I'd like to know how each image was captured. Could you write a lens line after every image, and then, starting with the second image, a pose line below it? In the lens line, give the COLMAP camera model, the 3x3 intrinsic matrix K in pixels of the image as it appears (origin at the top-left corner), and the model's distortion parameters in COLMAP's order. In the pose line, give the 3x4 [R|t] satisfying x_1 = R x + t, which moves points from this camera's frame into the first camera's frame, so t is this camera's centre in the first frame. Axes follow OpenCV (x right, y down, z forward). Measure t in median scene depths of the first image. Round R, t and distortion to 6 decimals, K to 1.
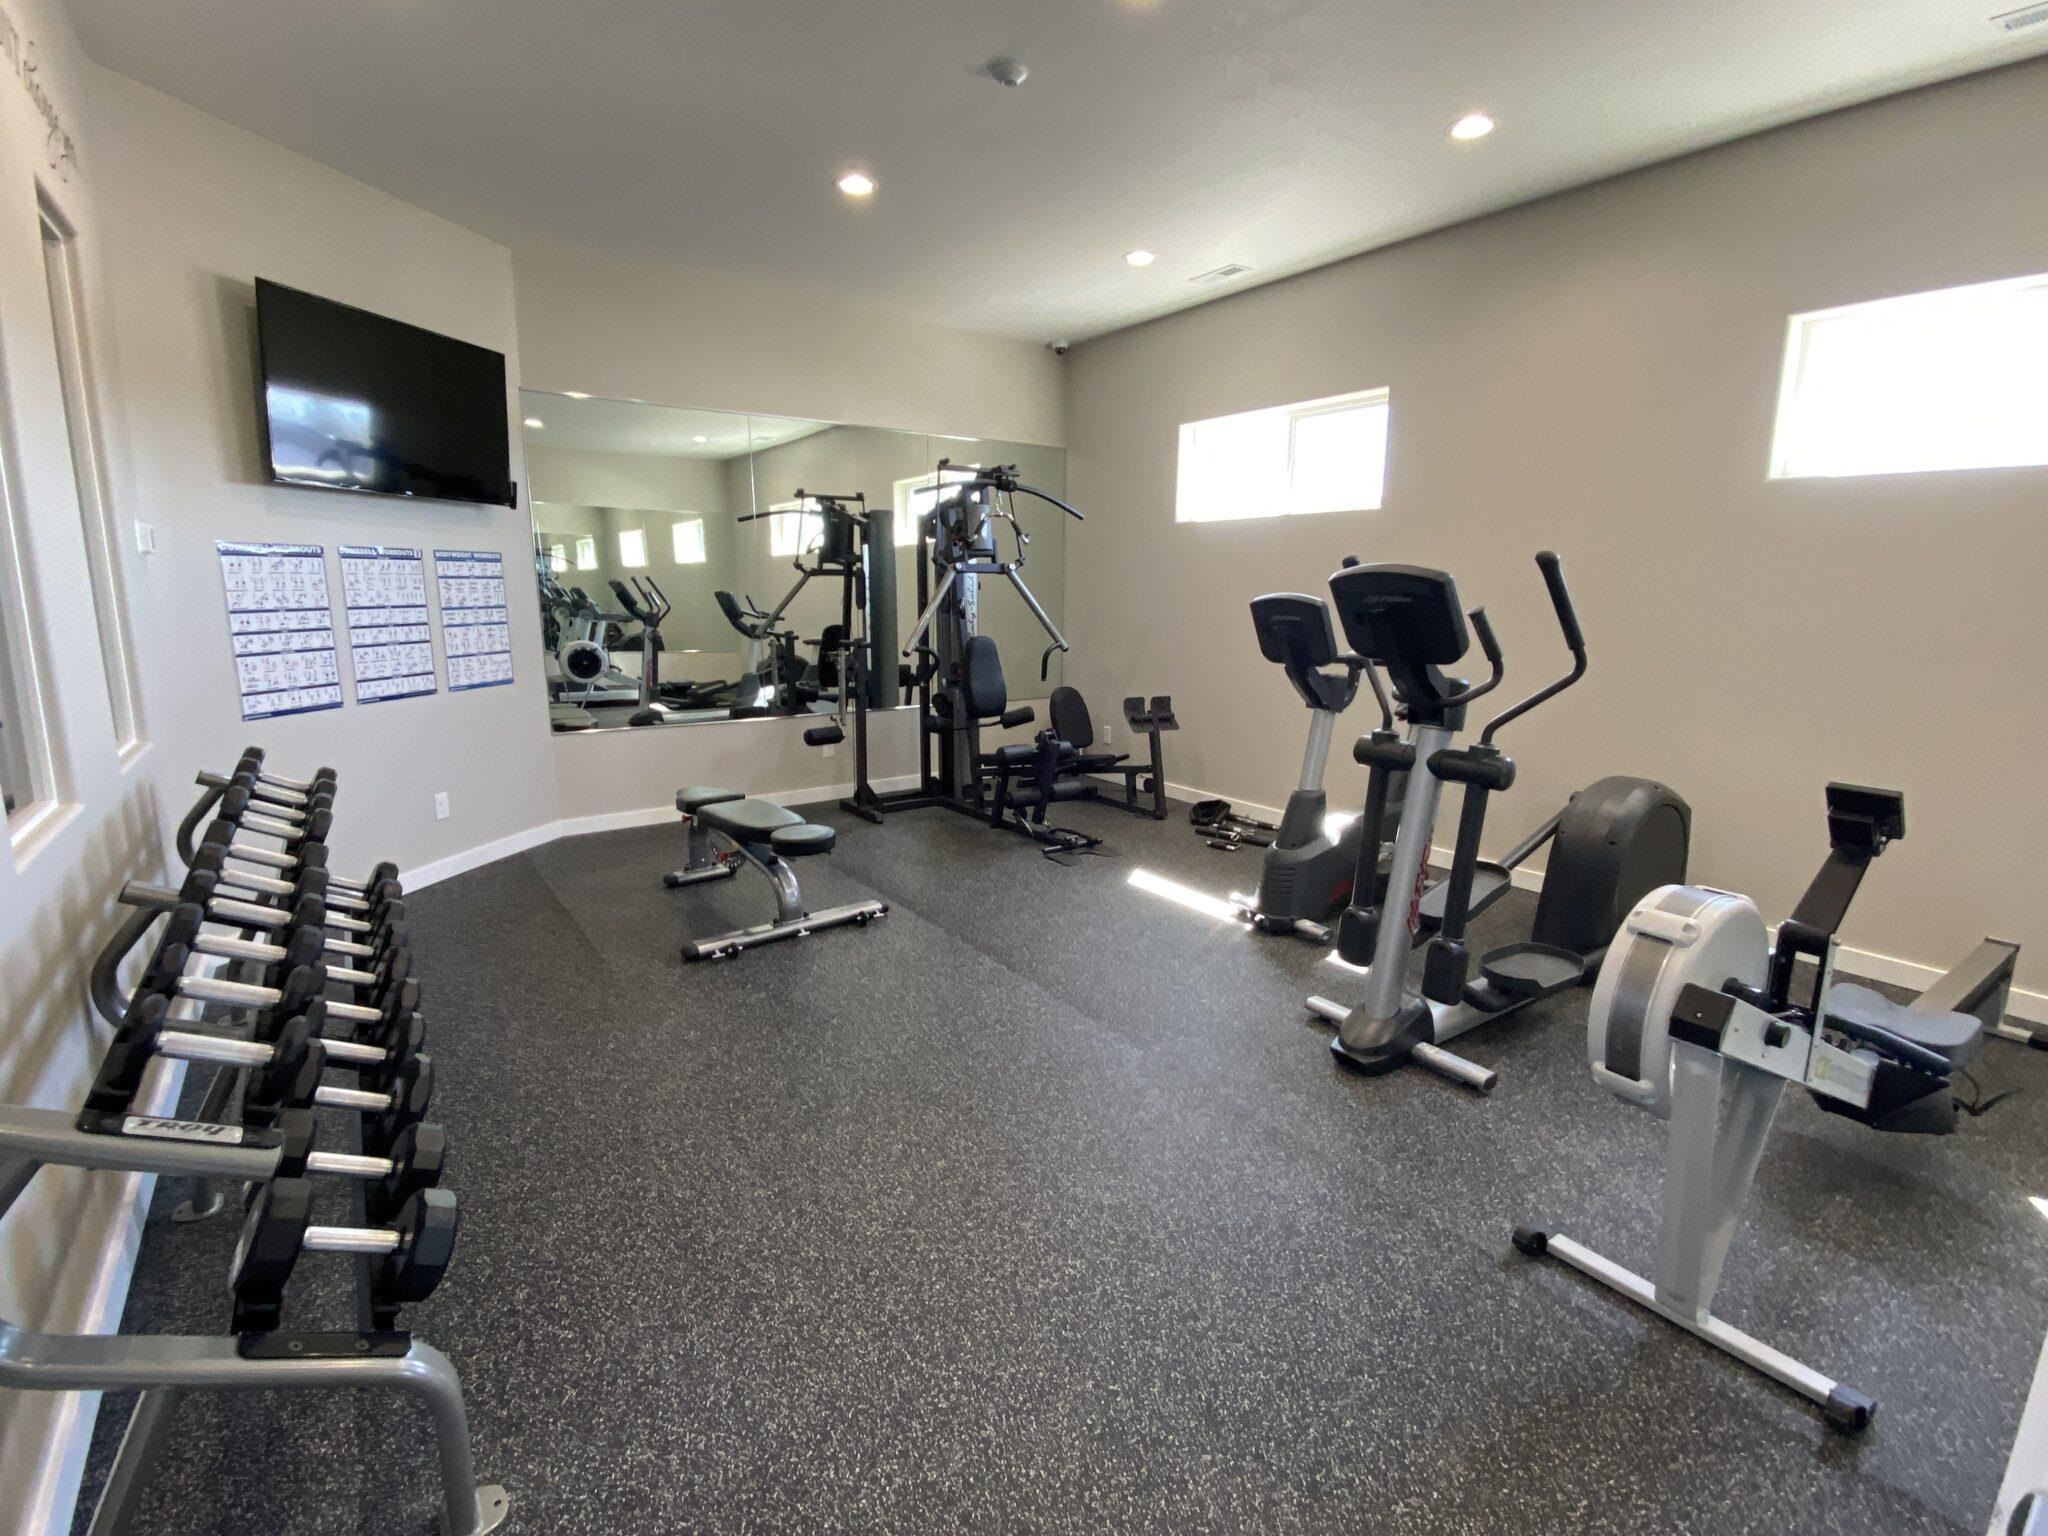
lens RADIAL K [[979.8, 0, 1024.0], [0, 979.8, 768.0], [0, 0, 1]] dist [0.000454, -0.000163]
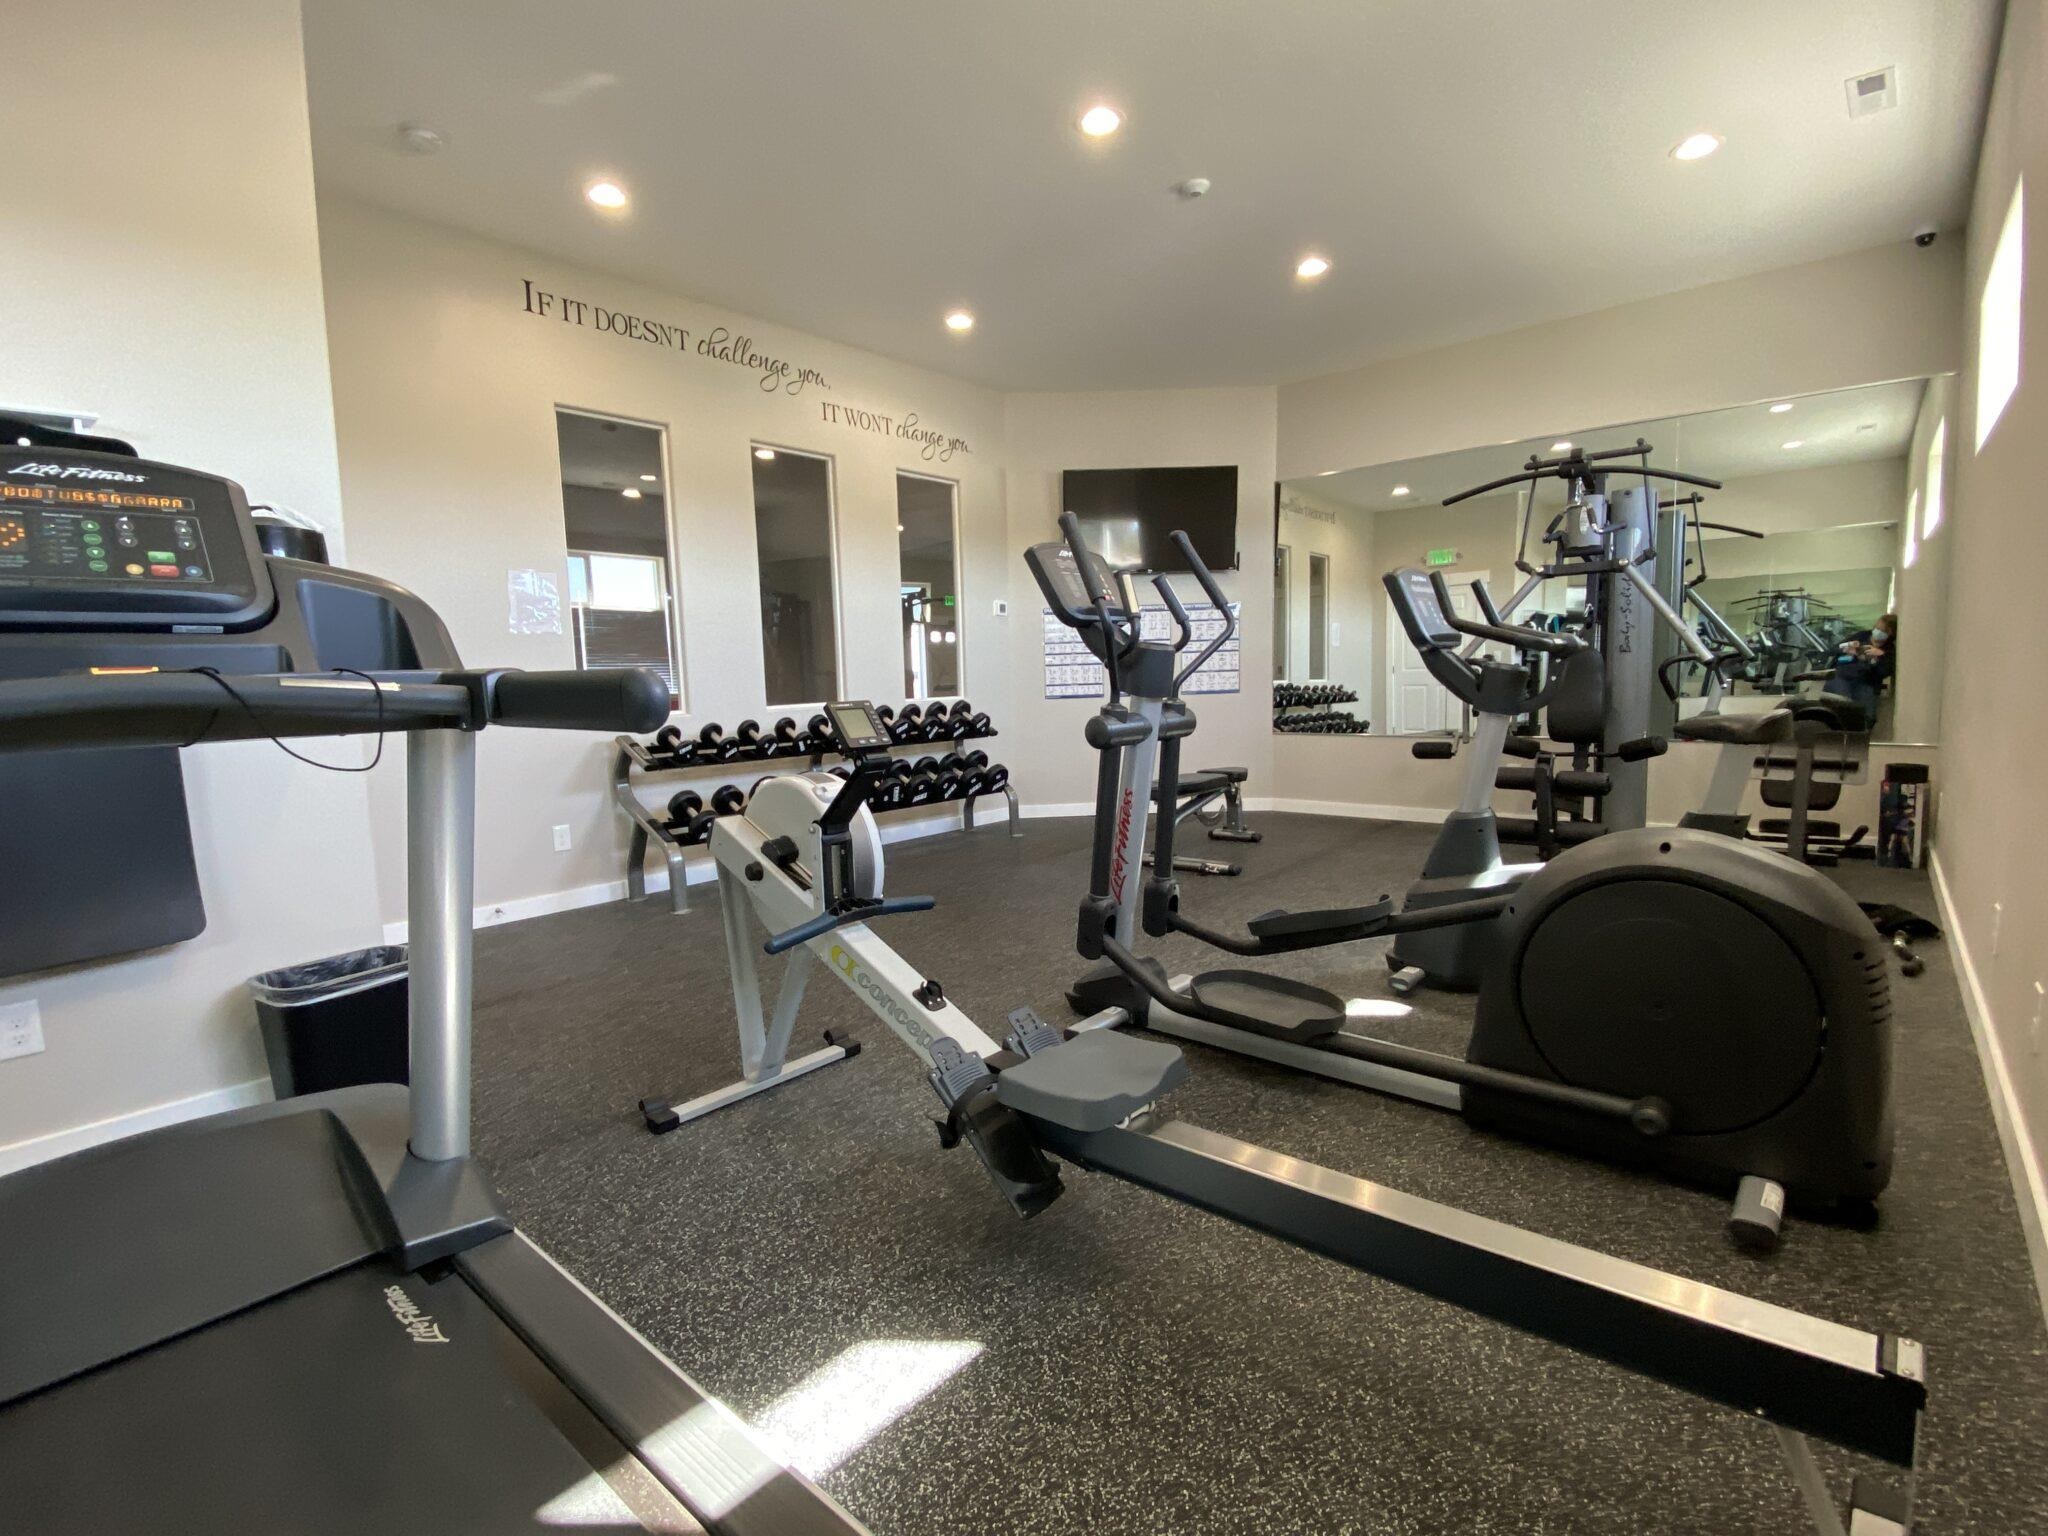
lens RADIAL K [[979.8, 0, 1024.0], [0, 979.8, 768.0], [0, 0, 1]] dist [0.000454, -0.000163]
pose [[0.243521, 0.081155, -0.966494, 0.944961], [-0.148534, 0.987859, 0.045524, 0.003248], [0.958455, 0.132471, 0.252618, 0.439414]]
